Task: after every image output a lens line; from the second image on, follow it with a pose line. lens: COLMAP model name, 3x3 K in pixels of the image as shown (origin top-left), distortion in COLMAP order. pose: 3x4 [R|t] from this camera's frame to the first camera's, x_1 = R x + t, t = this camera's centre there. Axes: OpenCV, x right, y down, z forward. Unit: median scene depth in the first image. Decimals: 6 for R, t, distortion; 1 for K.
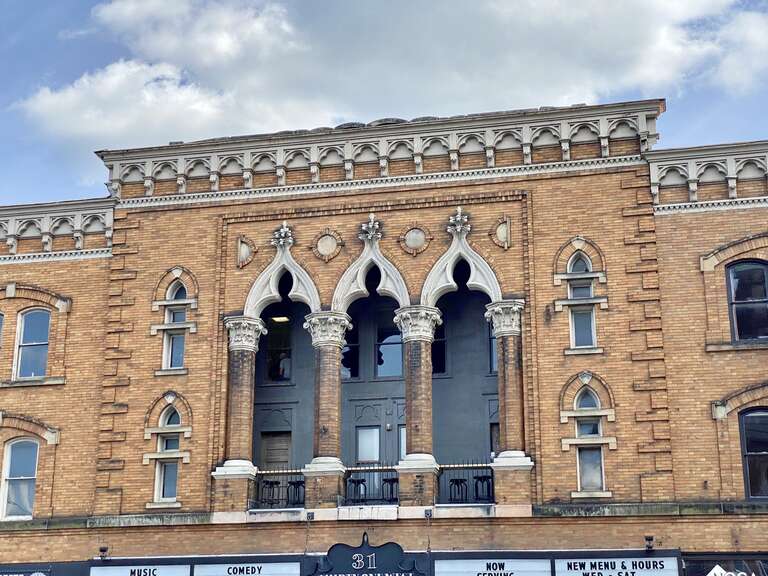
lens RADIAL K [[1196.0, 0, 443.0], [0, 1196.0, 288.2], [0, 0, 1]] dist [0.120349, -0.148022]
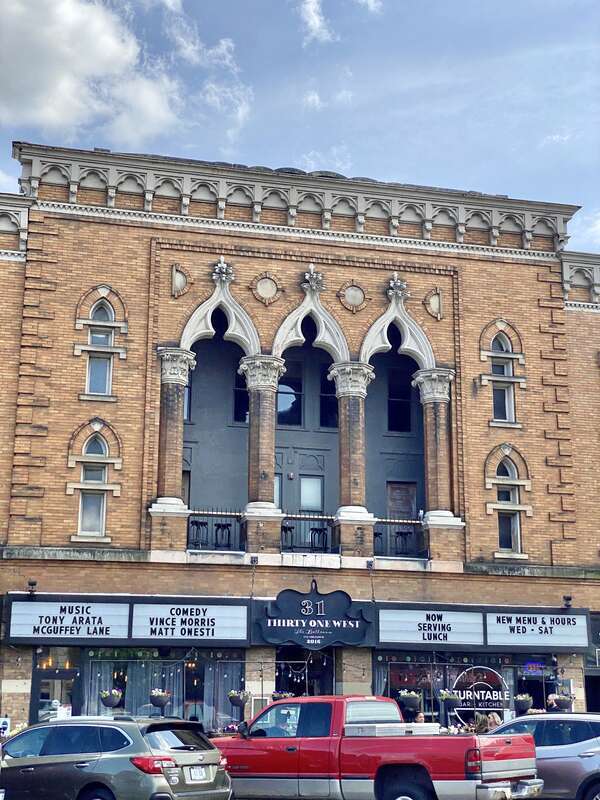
lens RADIAL K [[1184.7, 0, 294.9], [0, 1184.7, 386.3], [0, 0, 1]] dist [0.107258, -0.038747]
pose [[0.888771, 0.117937, 0.442920, -0.514706], [-0.135529, 0.990740, 0.008147, 0.033840], [-0.437857, -0.067269, 0.896524, 0.113576]]
